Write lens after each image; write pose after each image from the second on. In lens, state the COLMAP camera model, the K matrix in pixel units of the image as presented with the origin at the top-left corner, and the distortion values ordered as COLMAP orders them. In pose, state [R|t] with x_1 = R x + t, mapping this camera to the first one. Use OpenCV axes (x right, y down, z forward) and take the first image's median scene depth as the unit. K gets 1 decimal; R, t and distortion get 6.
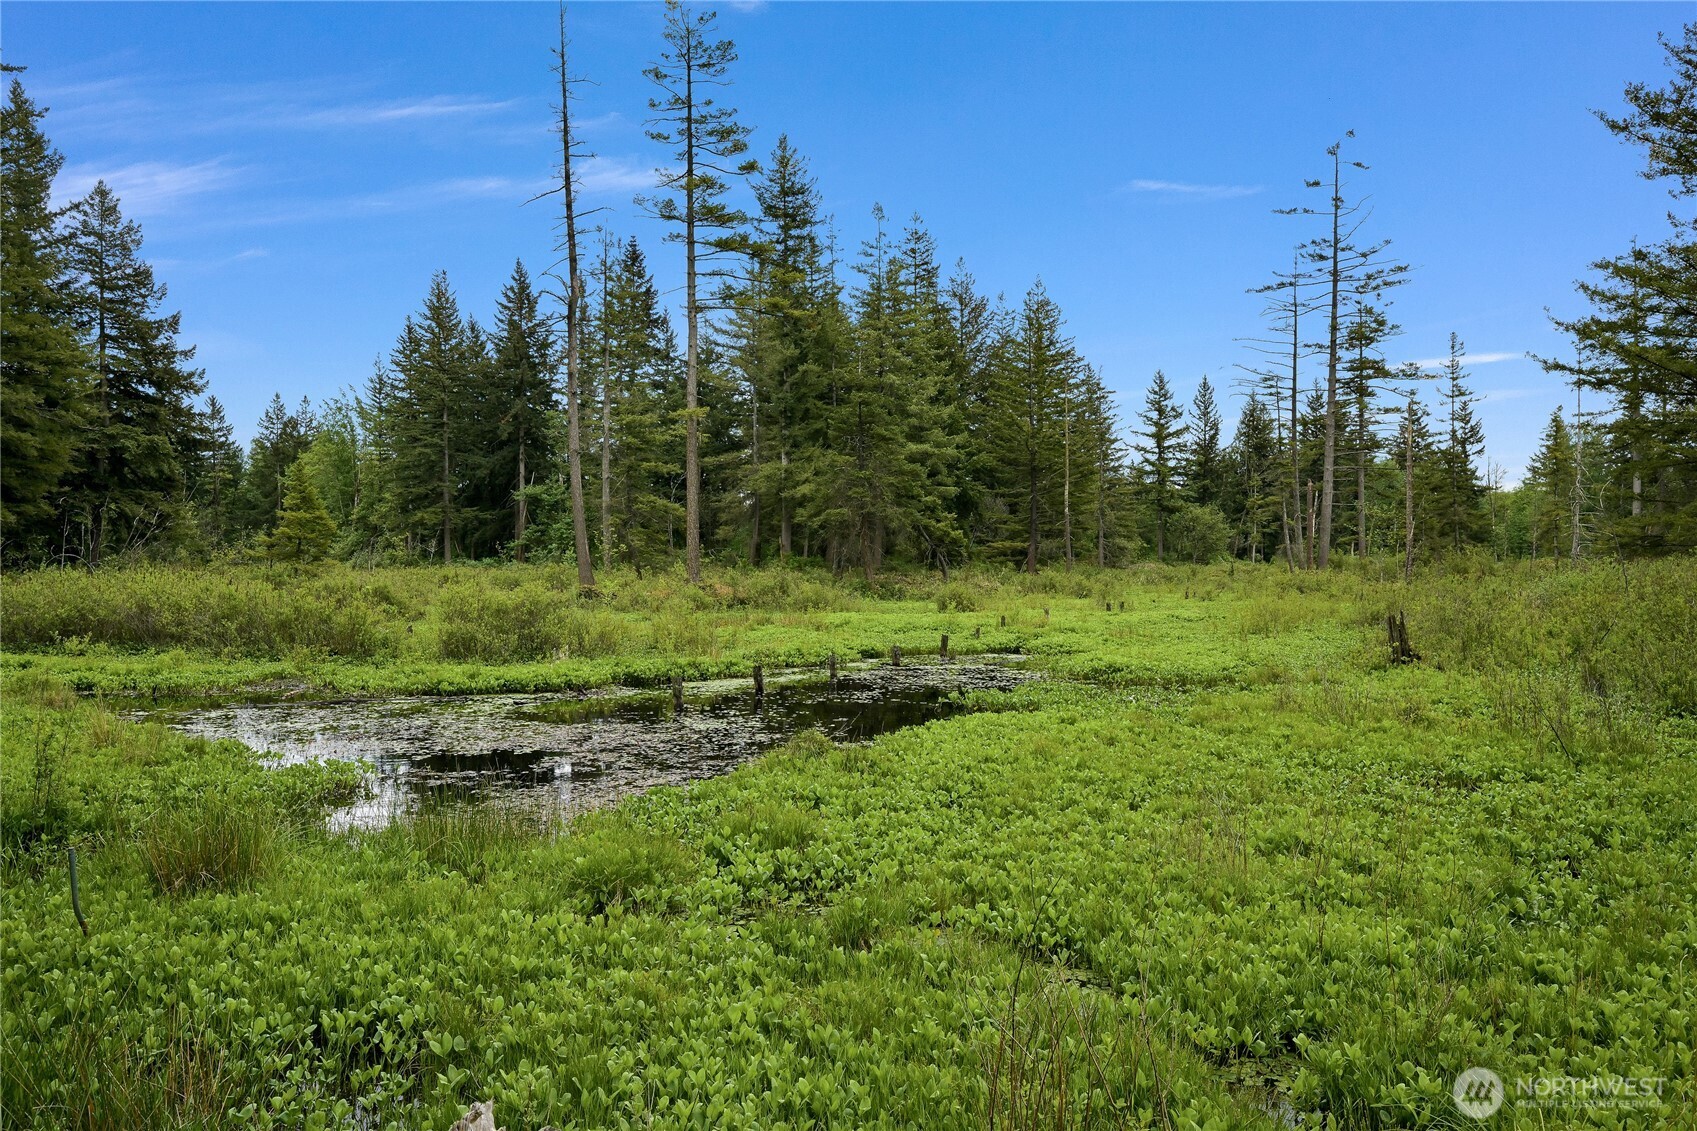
lens RADIAL K [[1321.0, 0, 848.5], [0, 1321.0, 565.5], [0, 0, 1]] dist [-0.010519, -0.000969]
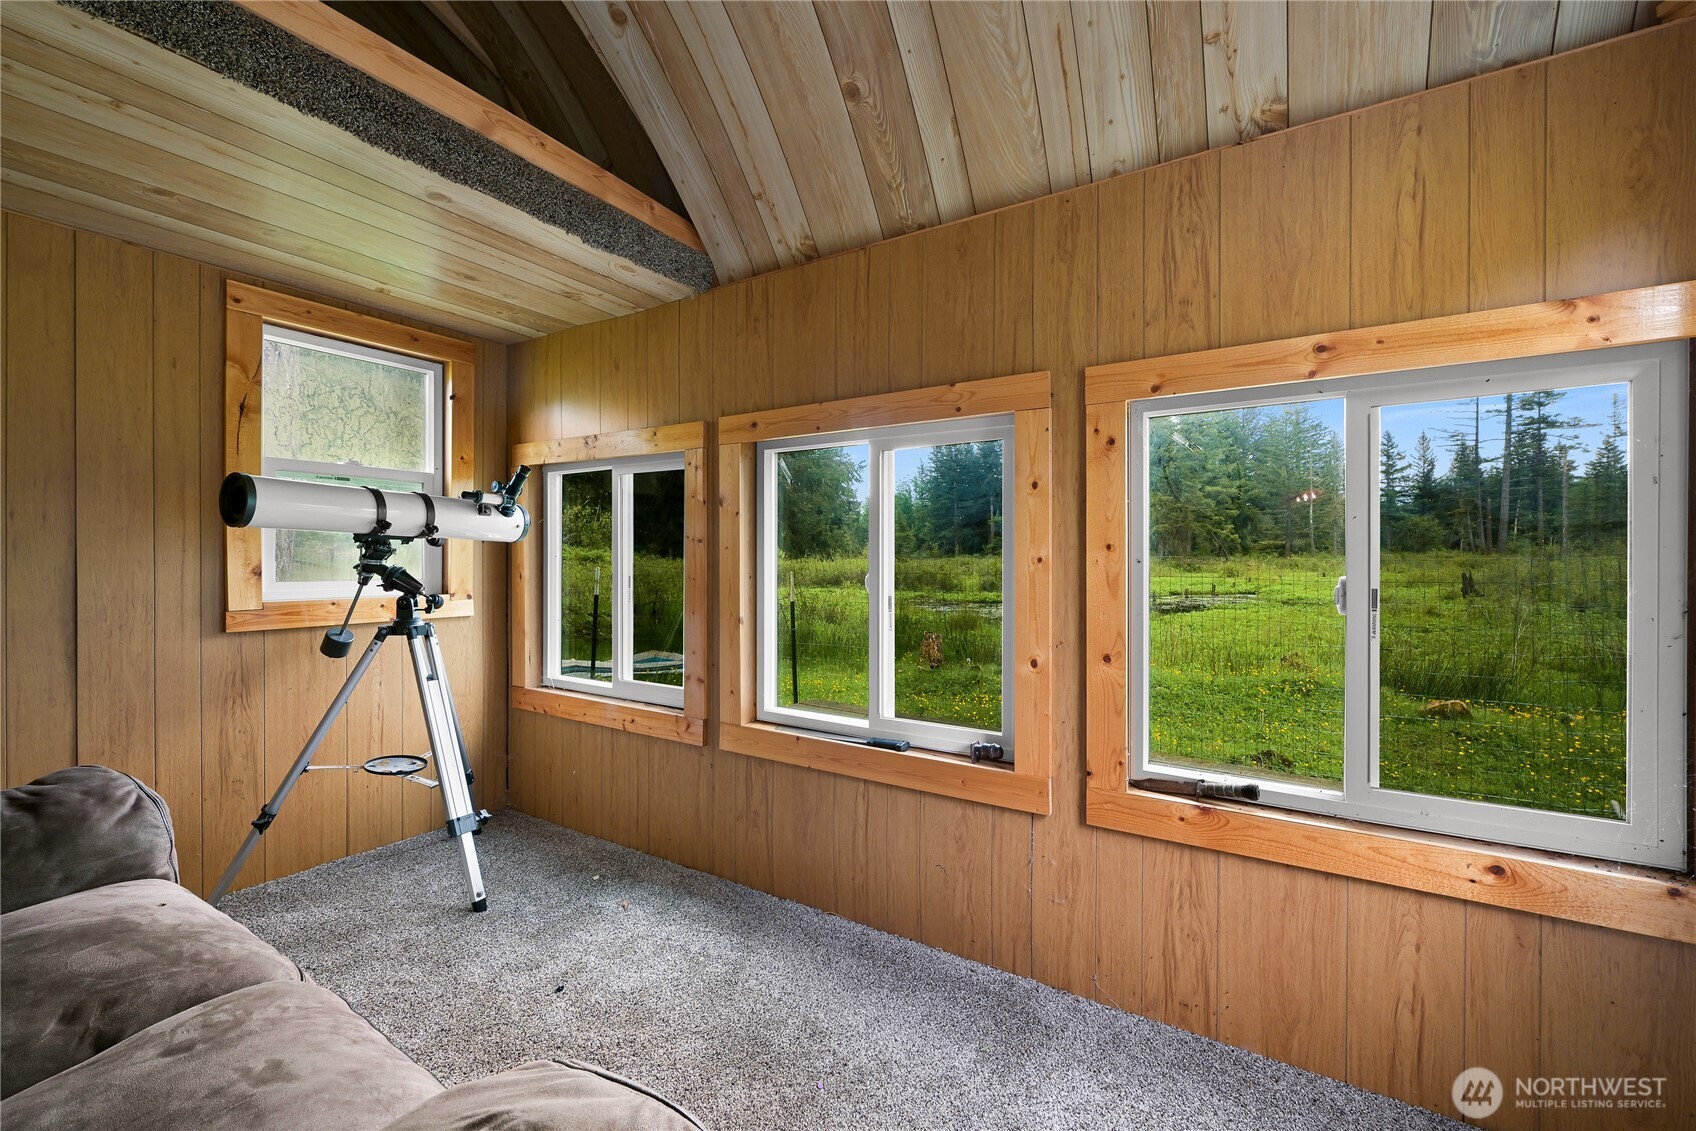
lens RADIAL K [[733.9, 0, 848.0], [0, 733.9, 565.5], [0, 0, 1]] dist [-0.011153, 0.000119]
pose [[0.912192, -0.005446, -0.409726, 0.007239], [0.008921, 0.999939, 0.006570, 0.003382], [0.409665, -0.009649, 0.912185, -0.100727]]
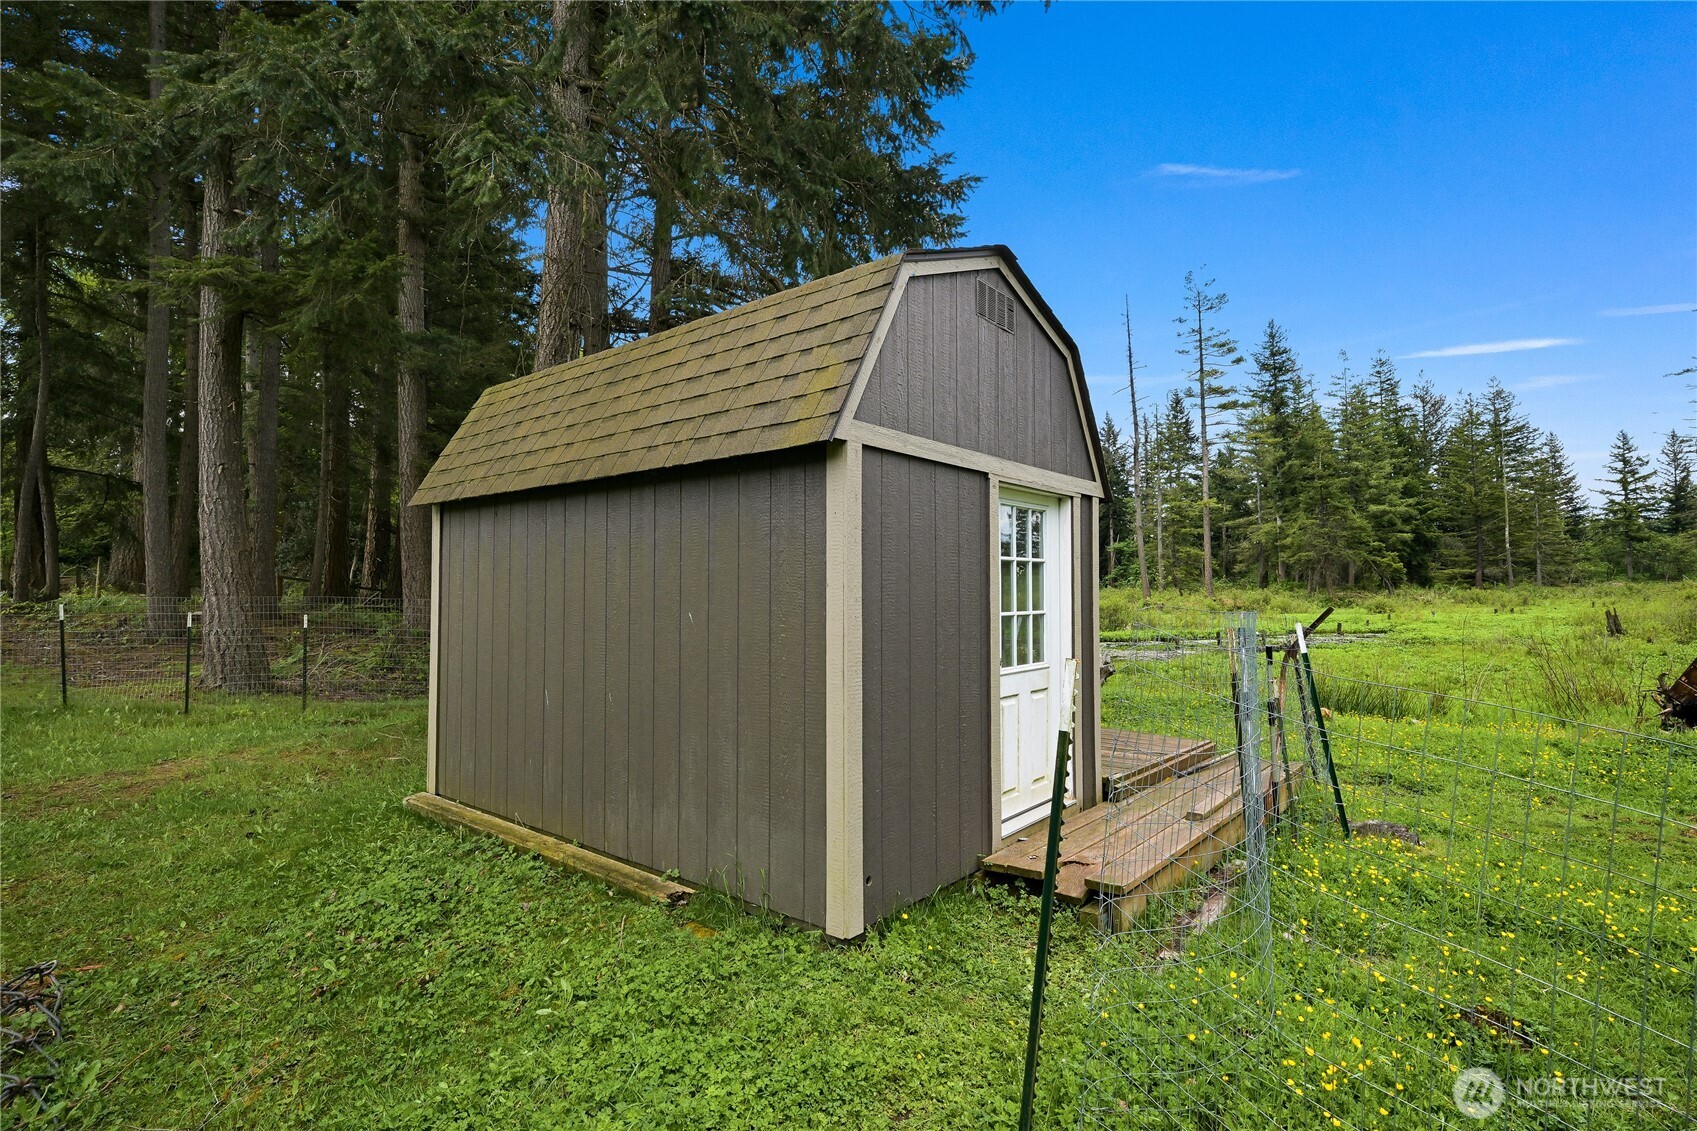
lens RADIAL K [[865.3, 0, 848.5], [0, 865.3, 565.5], [0, 0, 1]] dist [-0.001285, -0.000154]
pose [[0.857403, -0.025671, -0.514005, 0.039063], [0.010718, 0.999429, -0.032036, 0.001209], [0.514534, 0.021958, 0.857189, -0.148627]]
